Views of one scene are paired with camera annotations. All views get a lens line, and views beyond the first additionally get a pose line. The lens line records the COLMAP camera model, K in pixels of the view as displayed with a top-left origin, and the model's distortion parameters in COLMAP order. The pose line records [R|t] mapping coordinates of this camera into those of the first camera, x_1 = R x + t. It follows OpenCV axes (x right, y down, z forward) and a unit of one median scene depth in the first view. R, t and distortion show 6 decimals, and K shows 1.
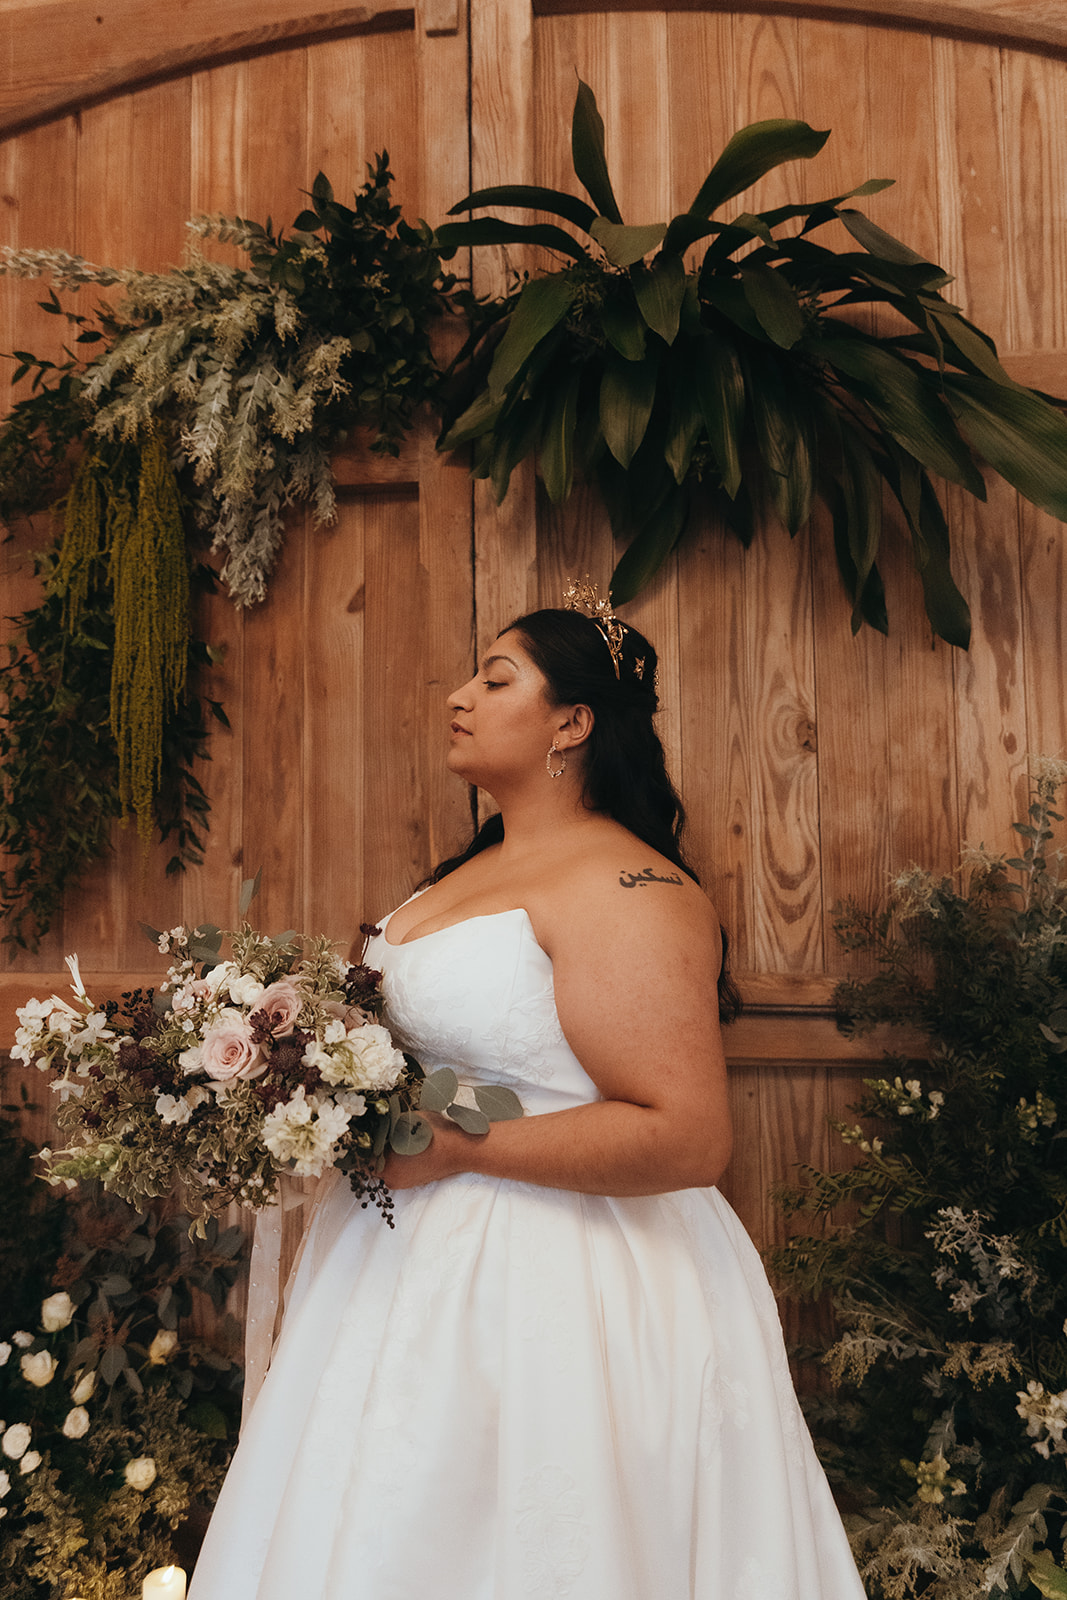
lens RADIAL K [[1131.0, 0, 517.3], [0, 1131.0, 740.6], [0, 0, 1]] dist [0.012992, 0.000064]
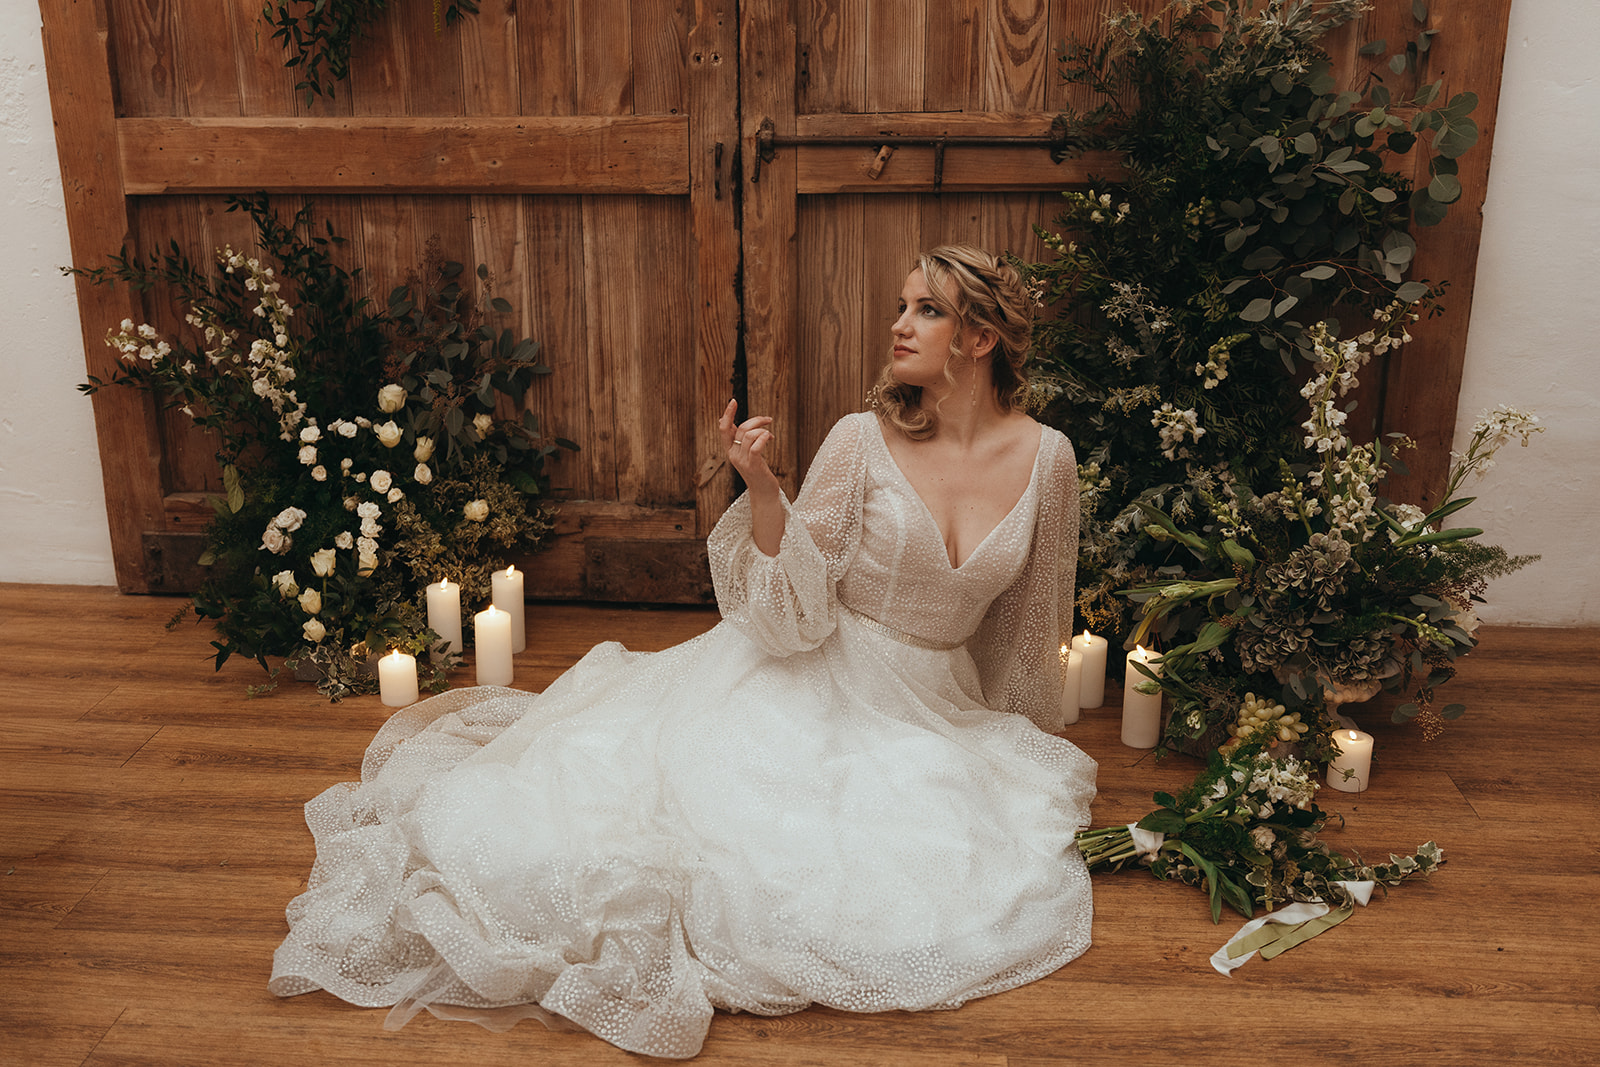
lens RADIAL K [[1535.0, 0, 747.3], [0, 1535.0, 528.5], [0, 0, 1]] dist [0.003847, -0.013289]
pose [[0.999523, -0.007642, 0.029935, -0.075327], [-0.003938, 0.929511, 0.368774, 0.027329], [-0.030643, -0.368716, 0.929037, -0.567962]]
